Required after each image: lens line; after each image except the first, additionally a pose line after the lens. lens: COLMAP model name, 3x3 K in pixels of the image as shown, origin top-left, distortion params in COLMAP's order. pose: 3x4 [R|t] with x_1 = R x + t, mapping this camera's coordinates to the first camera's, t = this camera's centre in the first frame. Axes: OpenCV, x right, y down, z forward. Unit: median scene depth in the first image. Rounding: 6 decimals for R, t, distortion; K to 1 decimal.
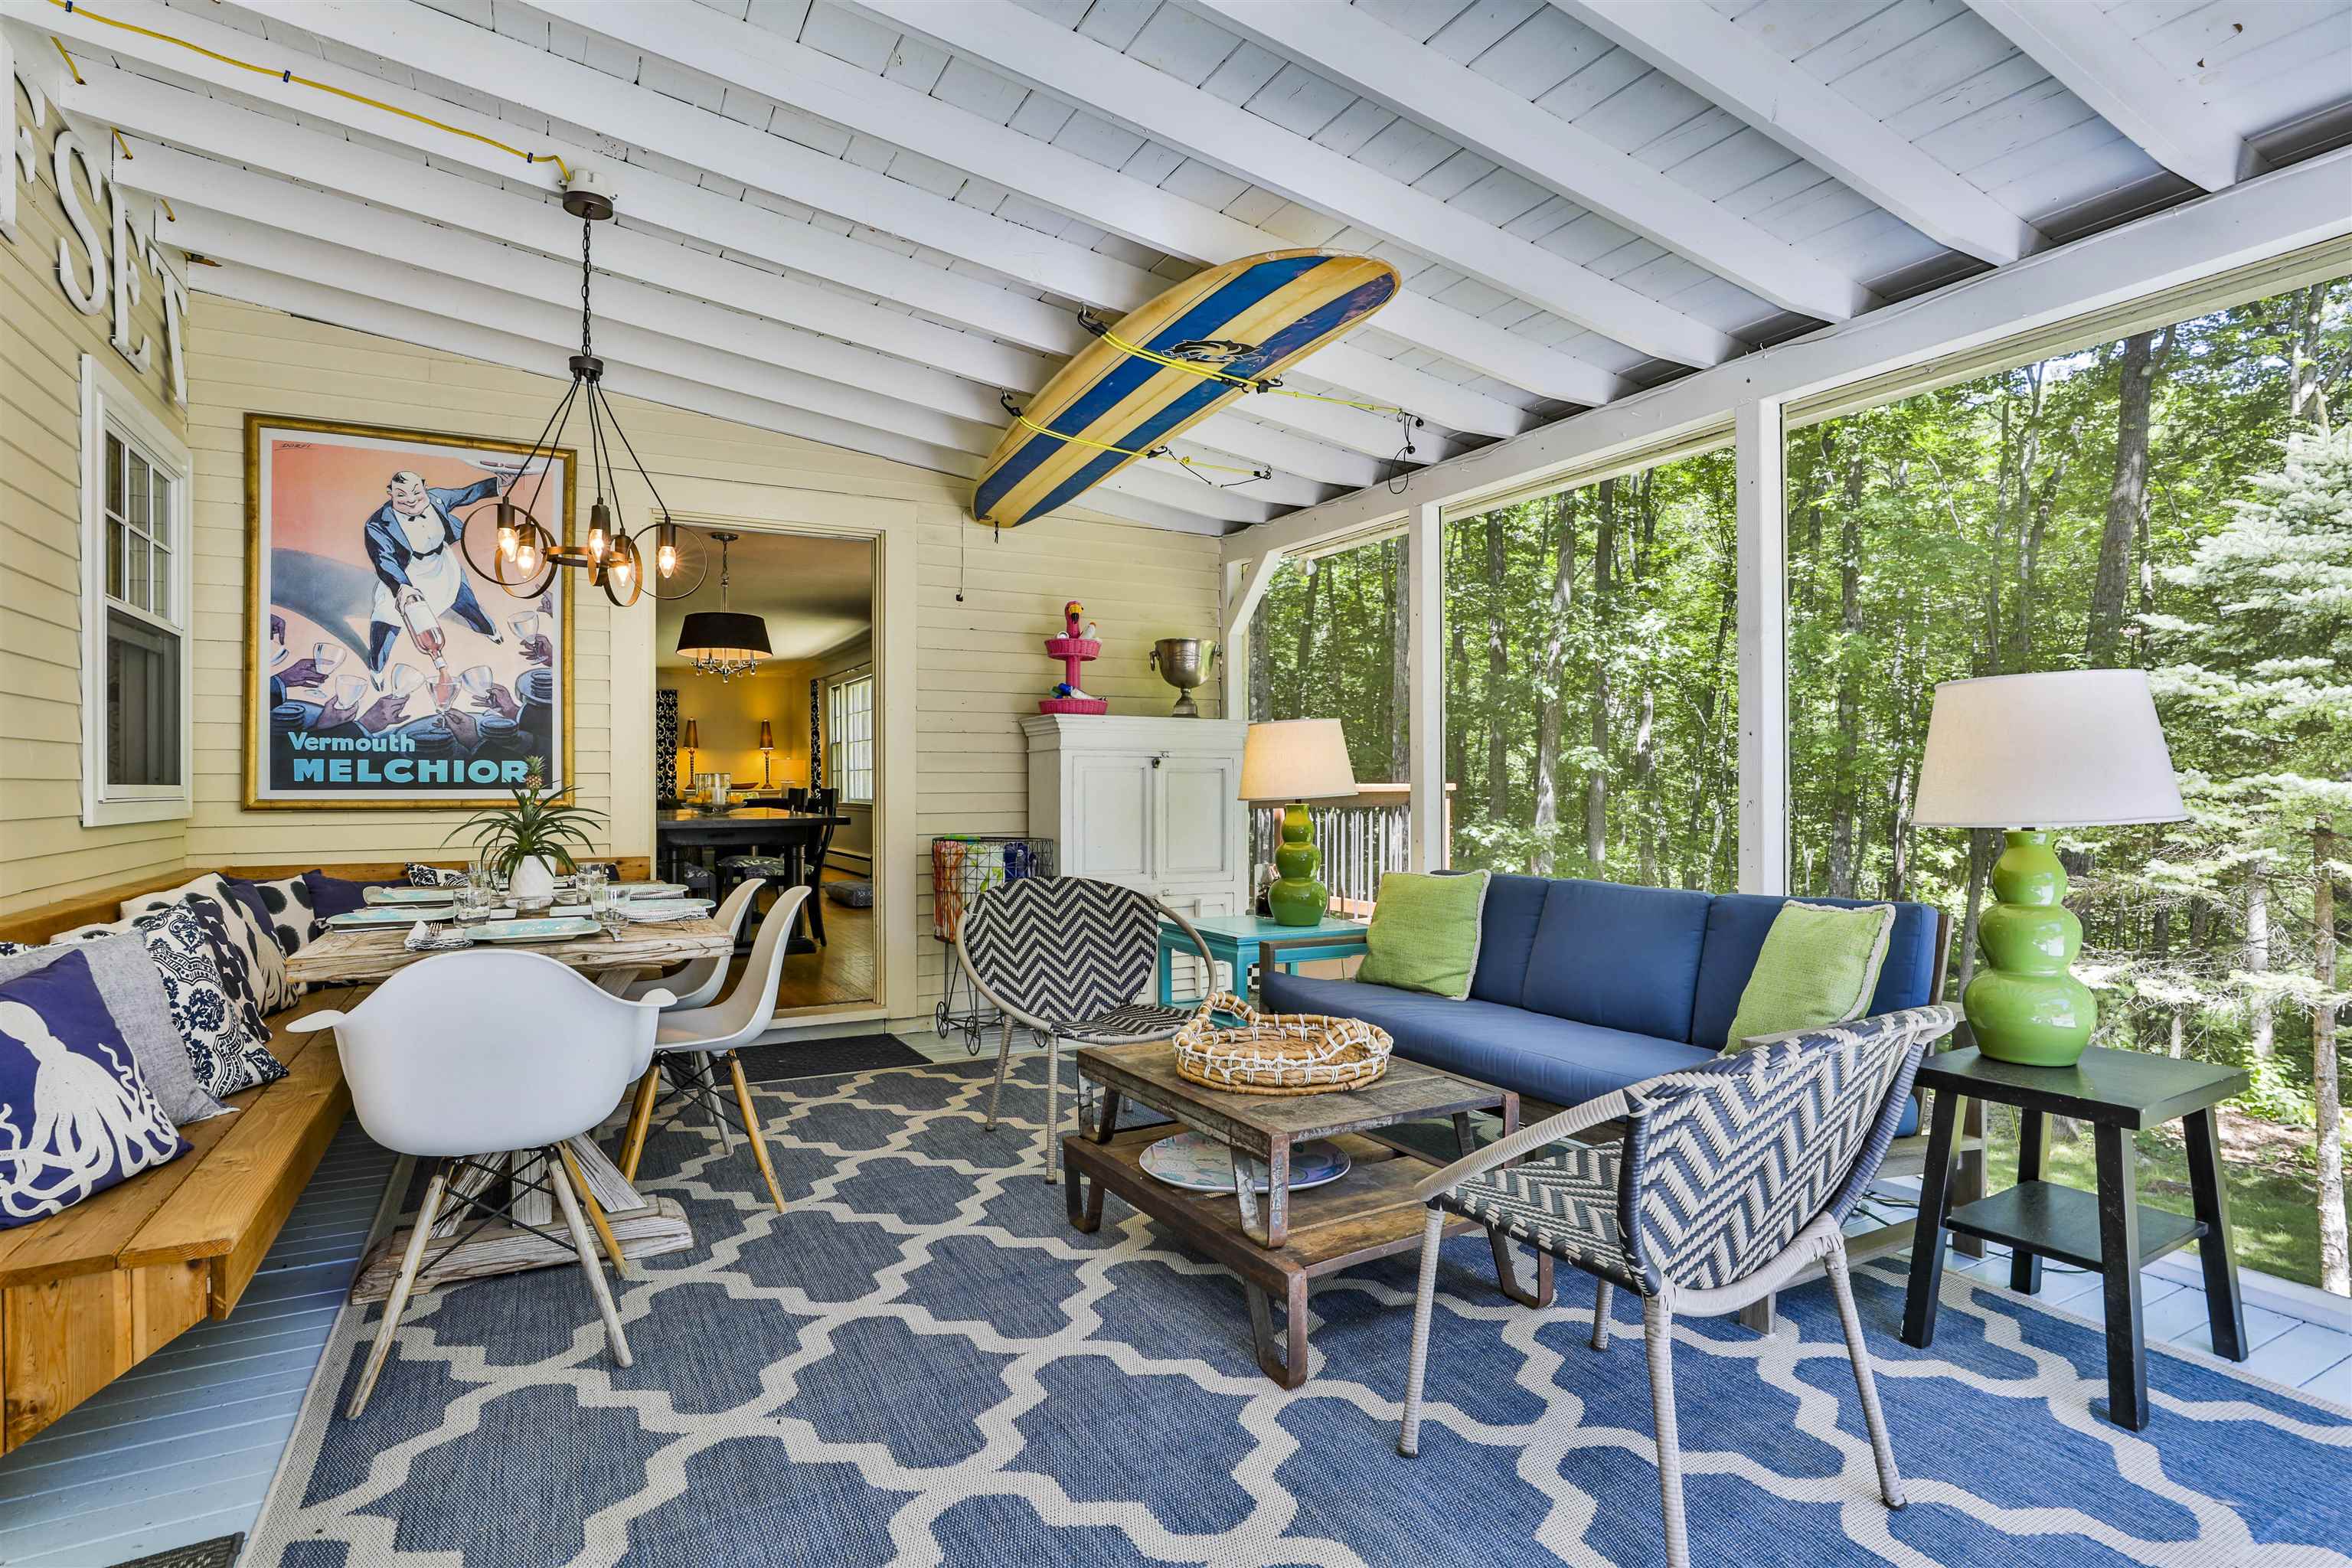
lens RADIAL K [[1180.8, 0, 1184.5], [0, 1180.8, 790.7], [0, 0, 1]] dist [-0.033117, 0.007628]
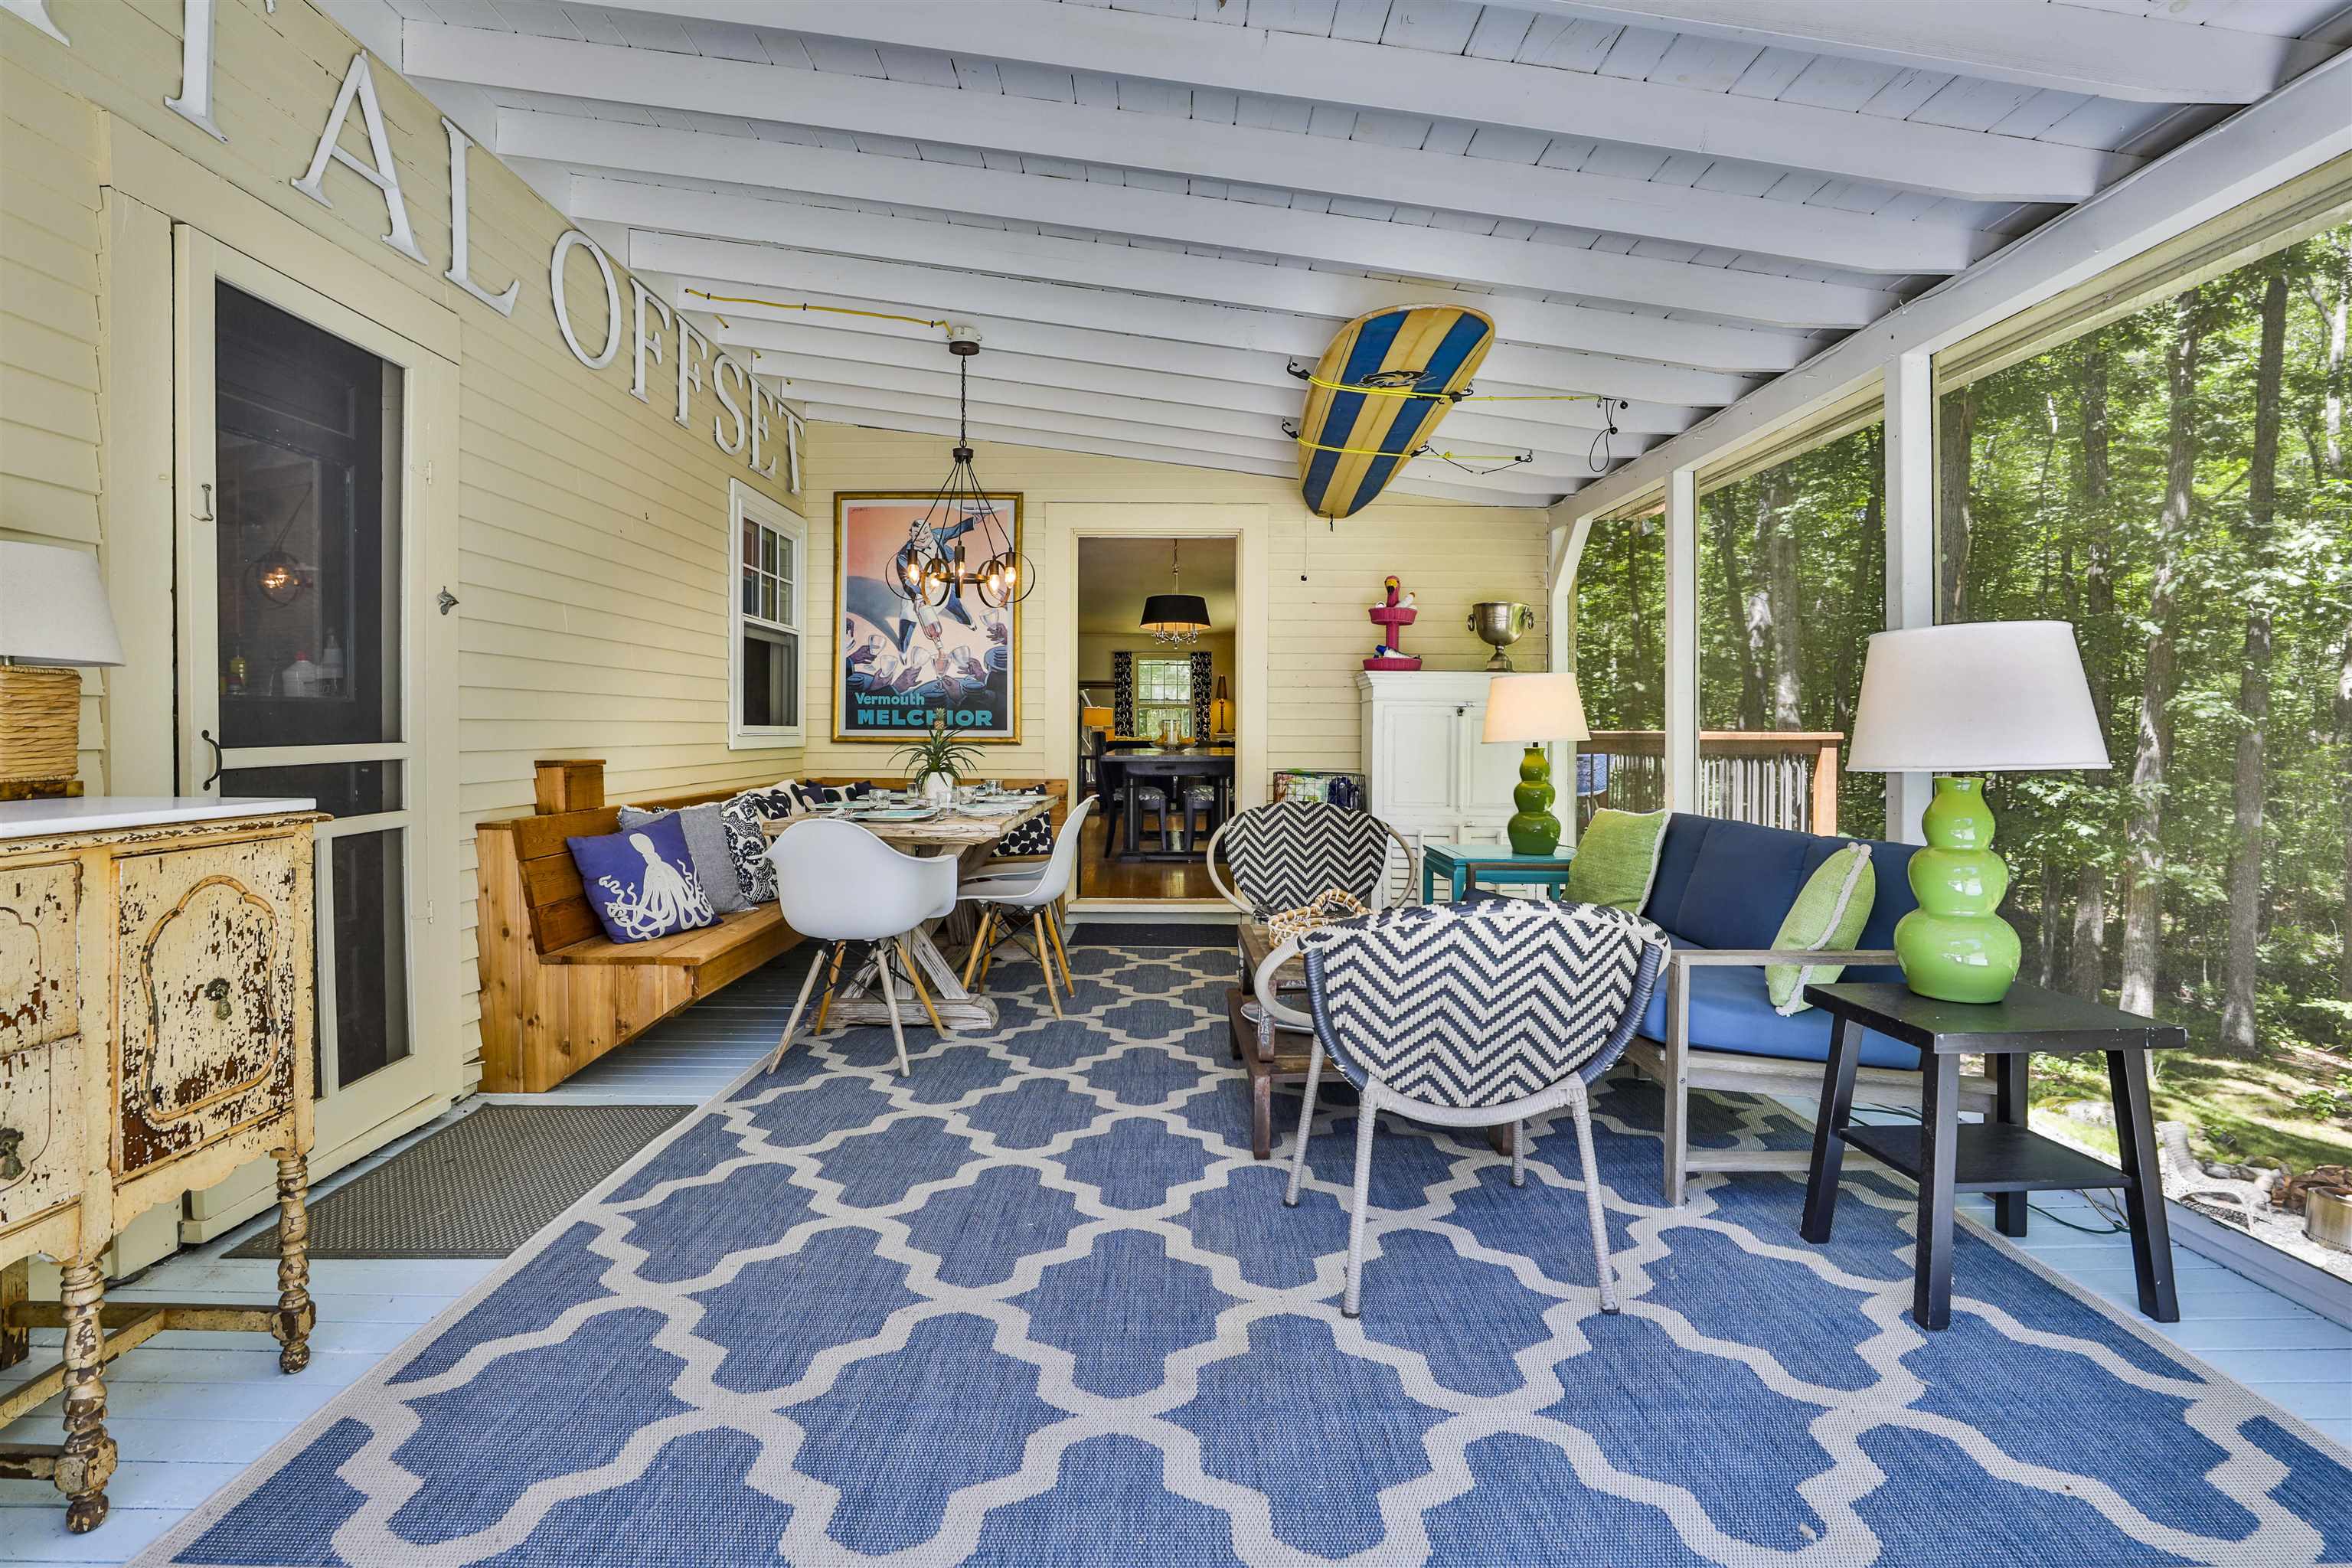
lens RADIAL K [[1087.4, 0, 1167.3], [0, 1087.4, 735.5], [0, 0, 1]] dist [-0.047152, 0.009888]
pose [[0.882421, 0.008923, -0.470376, 0.289920], [-0.009503, 0.999954, 0.001142, 0.001813], [0.470365, 0.003462, 0.882465, -0.093299]]
